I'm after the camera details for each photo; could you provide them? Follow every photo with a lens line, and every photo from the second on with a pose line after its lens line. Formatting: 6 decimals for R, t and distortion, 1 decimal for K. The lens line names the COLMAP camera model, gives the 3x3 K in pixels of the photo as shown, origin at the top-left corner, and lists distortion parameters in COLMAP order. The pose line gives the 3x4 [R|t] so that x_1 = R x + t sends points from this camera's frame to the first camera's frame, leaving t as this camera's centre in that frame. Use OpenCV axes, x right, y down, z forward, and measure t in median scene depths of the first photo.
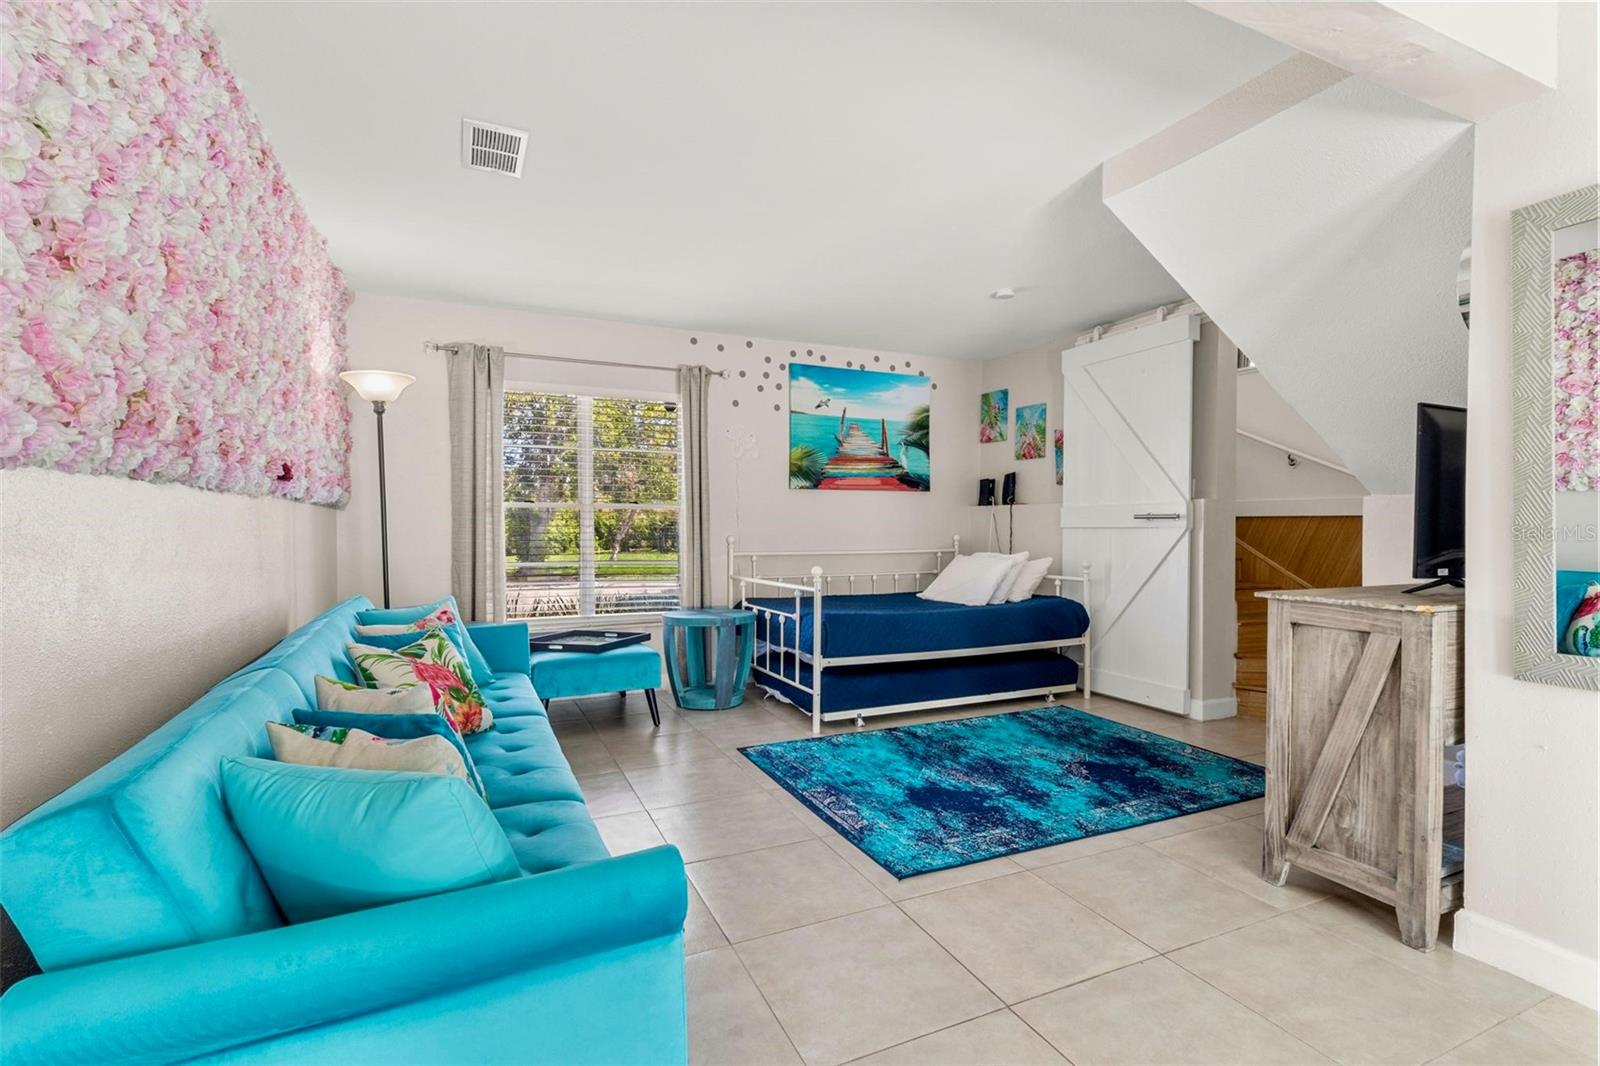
lens RADIAL K [[760.5, 0, 808.9], [0, 760.5, 533.3], [0, 0, 1]] dist [0.004982, -0.001588]
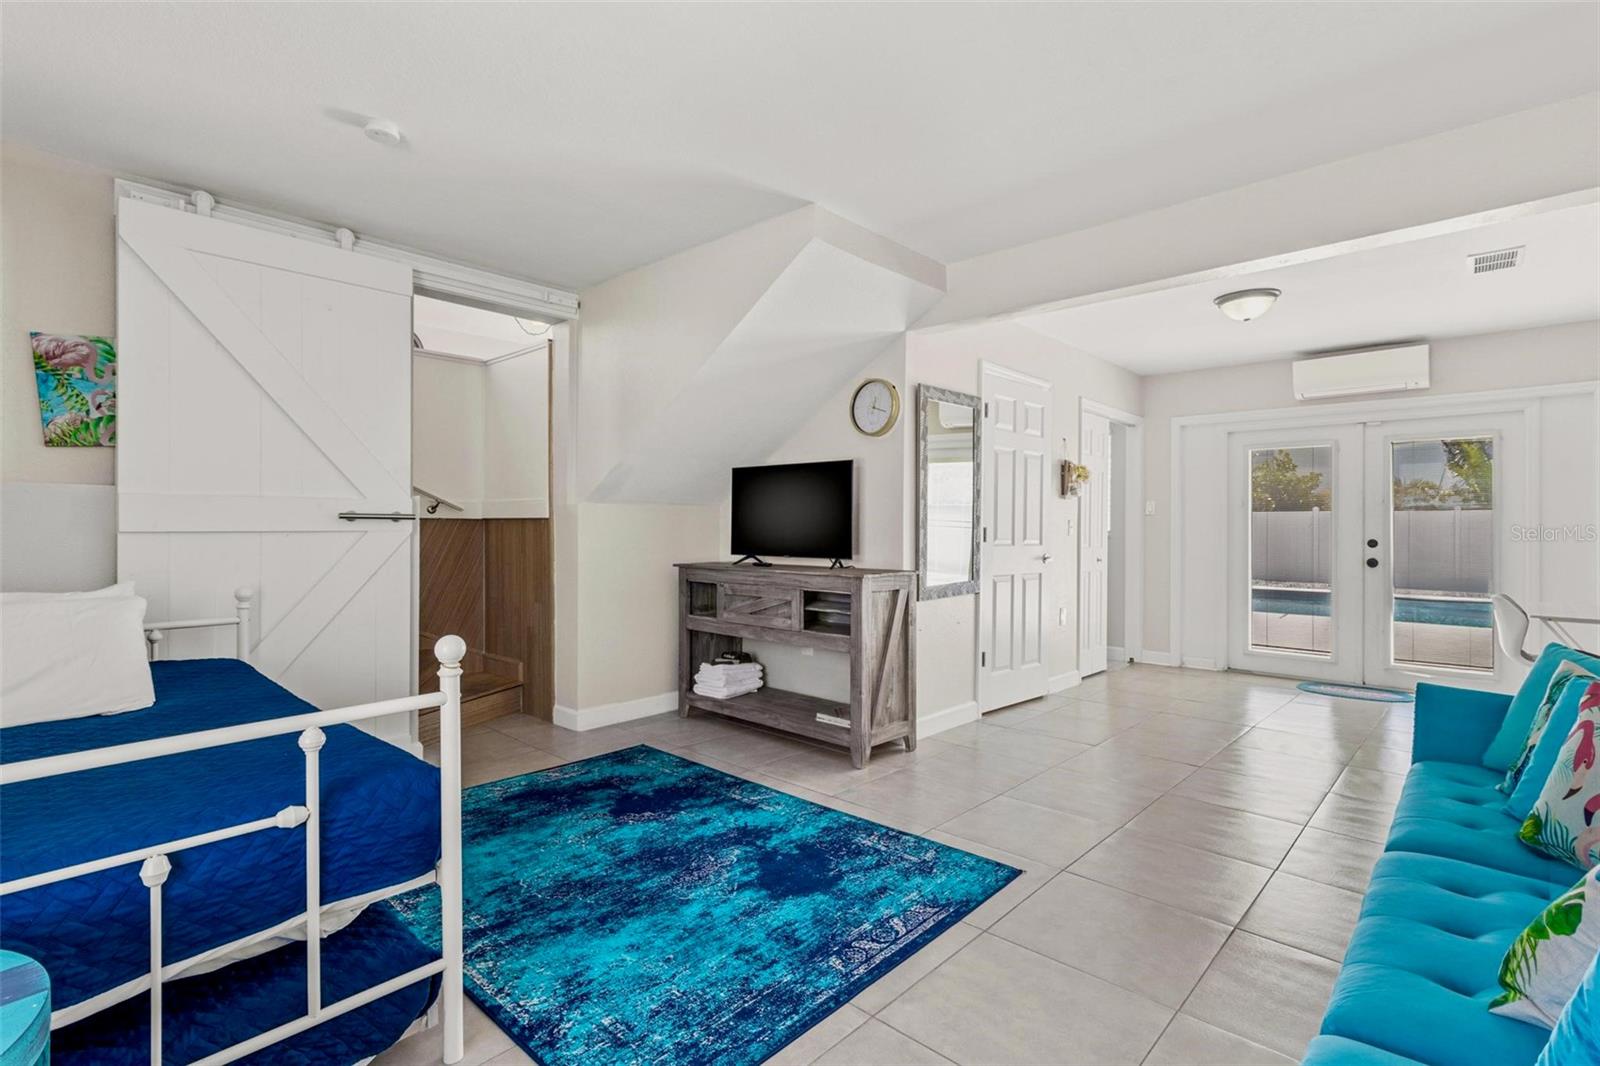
lens RADIAL K [[760.5, 0, 808.5], [0, 760.5, 529.8], [0, 0, 1]] dist [0.004982, -0.001588]
pose [[-0.389982, -0.005741, 0.920805, -0.531037], [0.007593, 0.999927, 0.009450, -0.017221], [-0.920791, 0.010677, -0.389909, 1.230543]]
